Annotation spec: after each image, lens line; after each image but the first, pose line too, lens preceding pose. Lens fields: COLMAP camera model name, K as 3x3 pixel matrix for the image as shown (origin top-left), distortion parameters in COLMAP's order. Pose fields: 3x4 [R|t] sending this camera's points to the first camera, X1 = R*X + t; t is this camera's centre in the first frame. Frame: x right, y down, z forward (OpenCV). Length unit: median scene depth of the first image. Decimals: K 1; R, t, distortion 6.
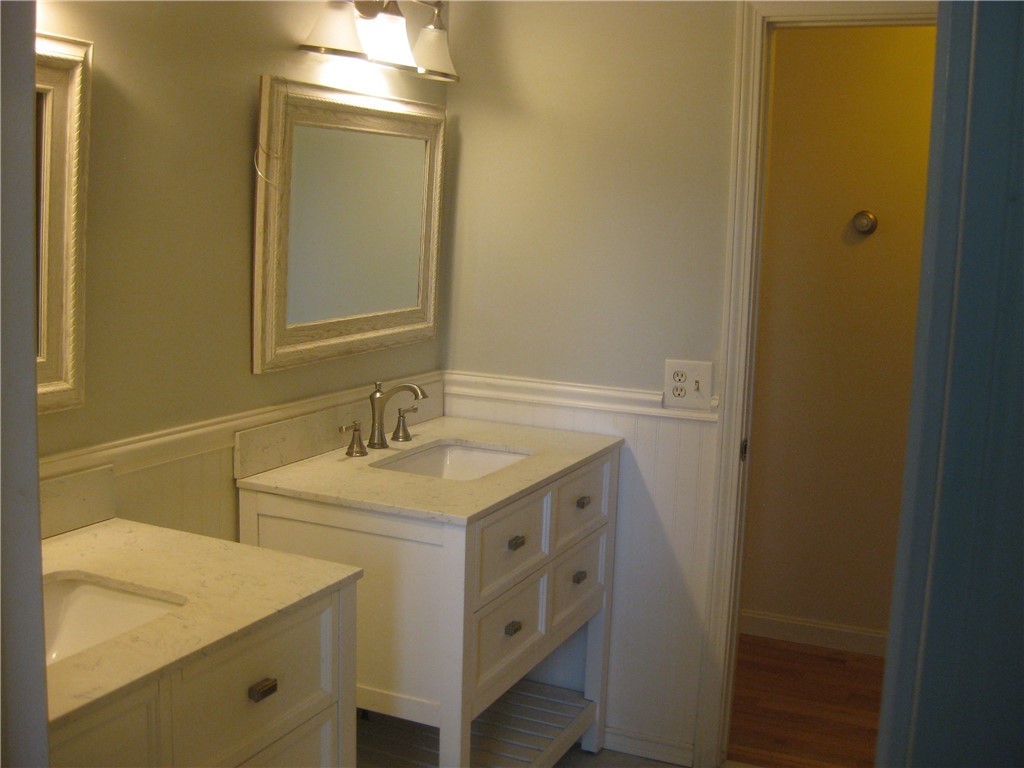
lens RADIAL K [[1141.8, 0, 512.0], [0, 1141.8, 384.0], [0, 0, 1]] dist [-0.003995, -0.010830]
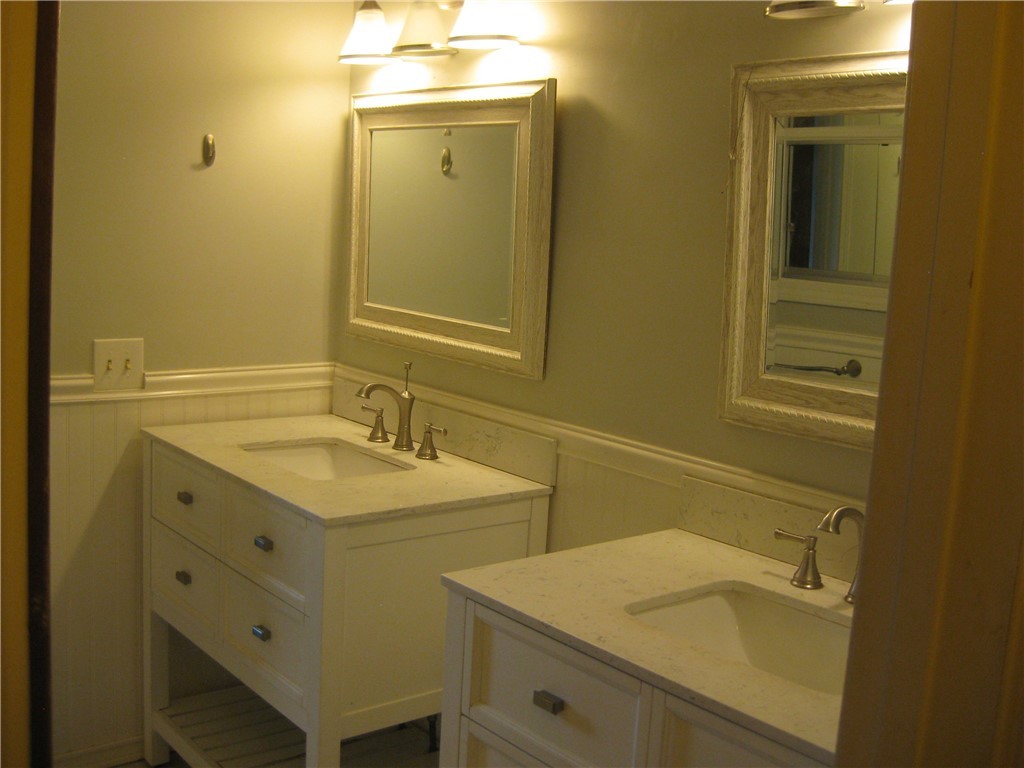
lens RADIAL K [[1141.8, 0, 512.0], [0, 1141.8, 384.0], [0, 0, 1]] dist [-0.003995, -0.010830]
pose [[-0.396463, 0.098716, -0.912728, 0.593578], [-0.194750, 0.962531, 0.188696, -0.161036], [0.897157, 0.252565, -0.362383, 1.144869]]
